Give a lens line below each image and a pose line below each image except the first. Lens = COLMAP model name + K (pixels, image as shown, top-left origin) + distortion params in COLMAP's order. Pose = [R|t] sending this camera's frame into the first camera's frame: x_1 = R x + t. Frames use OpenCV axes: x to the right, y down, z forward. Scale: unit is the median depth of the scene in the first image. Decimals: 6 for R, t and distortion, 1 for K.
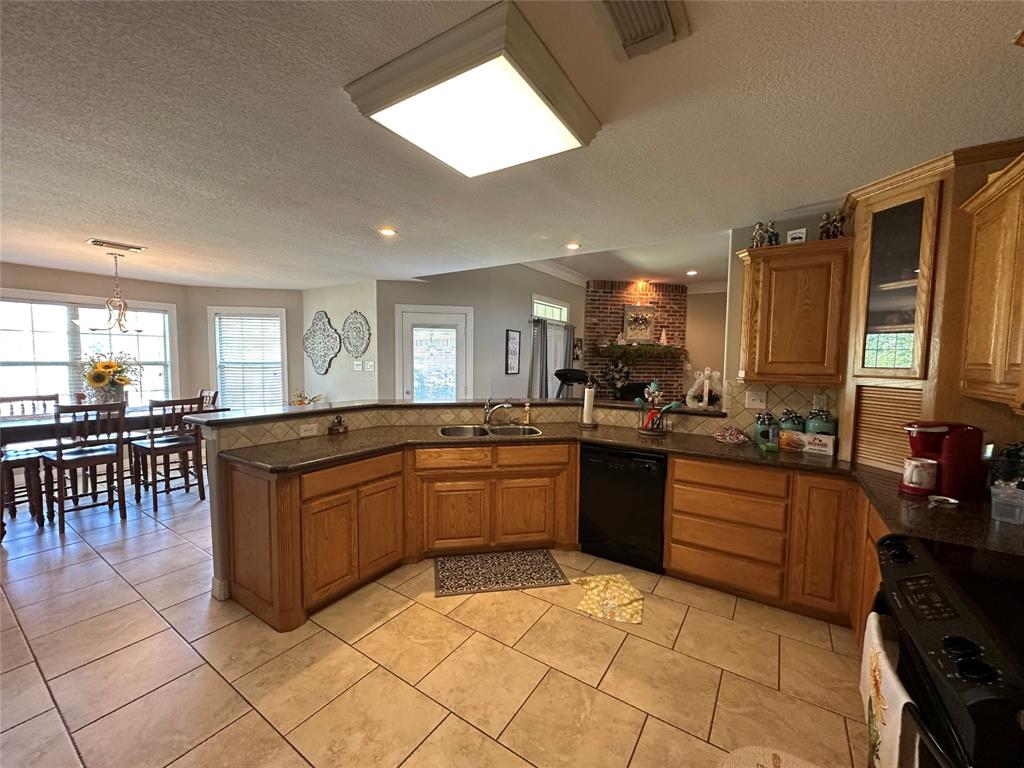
lens RADIAL K [[409.7, 0, 512.0], [0, 409.7, 384.0], [0, 0, 1]] dist [-0.001947, -0.000037]
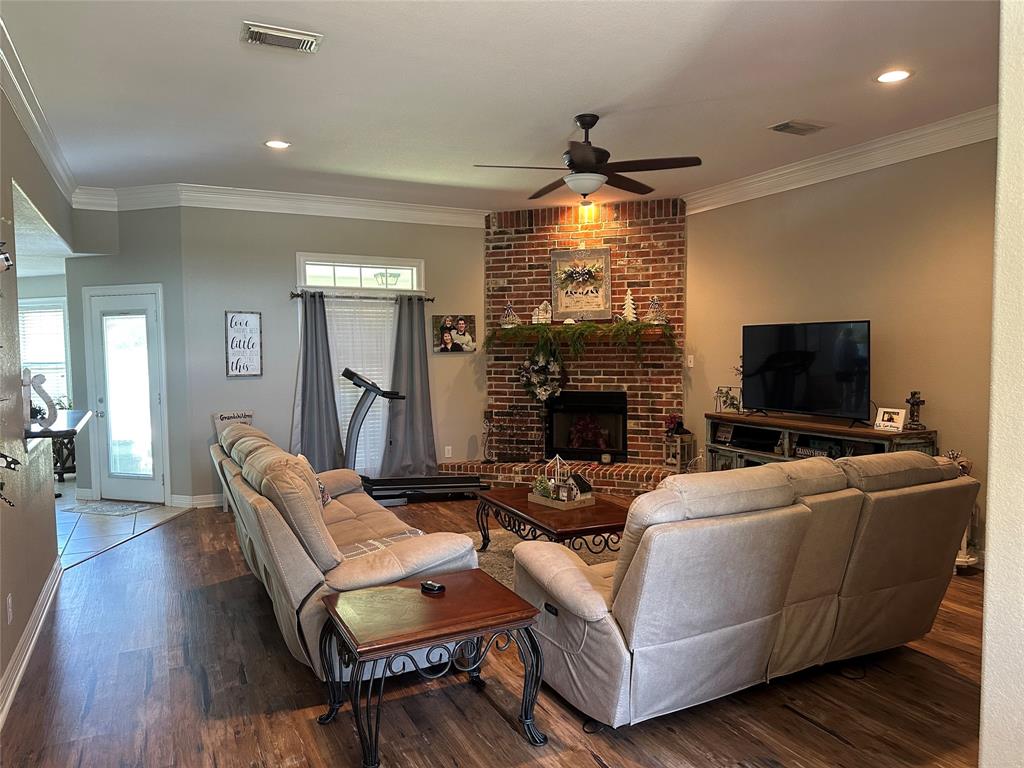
lens RADIAL K [[712.5, 0, 512.0], [0, 712.5, 384.0], [0, 0, 1]] dist [0.123064, -0.163675]
pose [[0.861285, 0.004730, -0.508100, 1.028922], [-0.010507, 0.999909, -0.008504, -0.005772], [0.508014, 0.012663, 0.861256, 0.201289]]
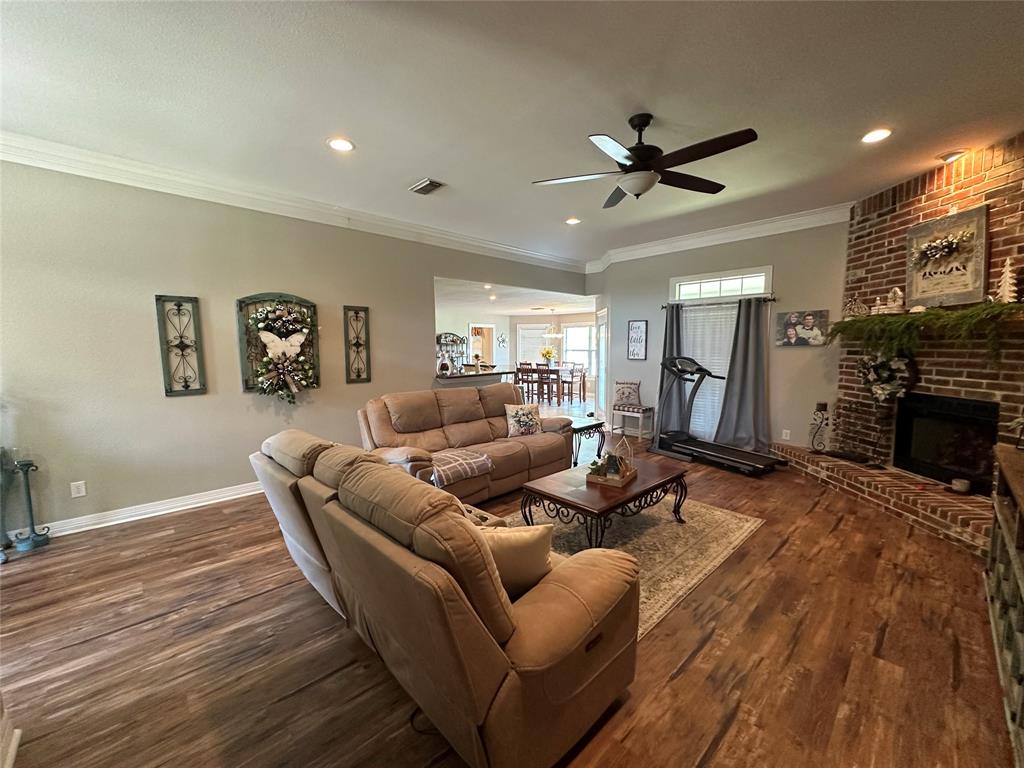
lens RADIAL K [[409.7, 0, 512.0], [0, 409.7, 384.0], [0, 0, 1]] dist [-0.001947, -0.000037]
pose [[-0.223071, 0.077160, -0.971744, 1.214491], [-0.057745, 0.994066, 0.092189, -0.043056], [0.973090, 0.076678, -0.217292, 0.953179]]
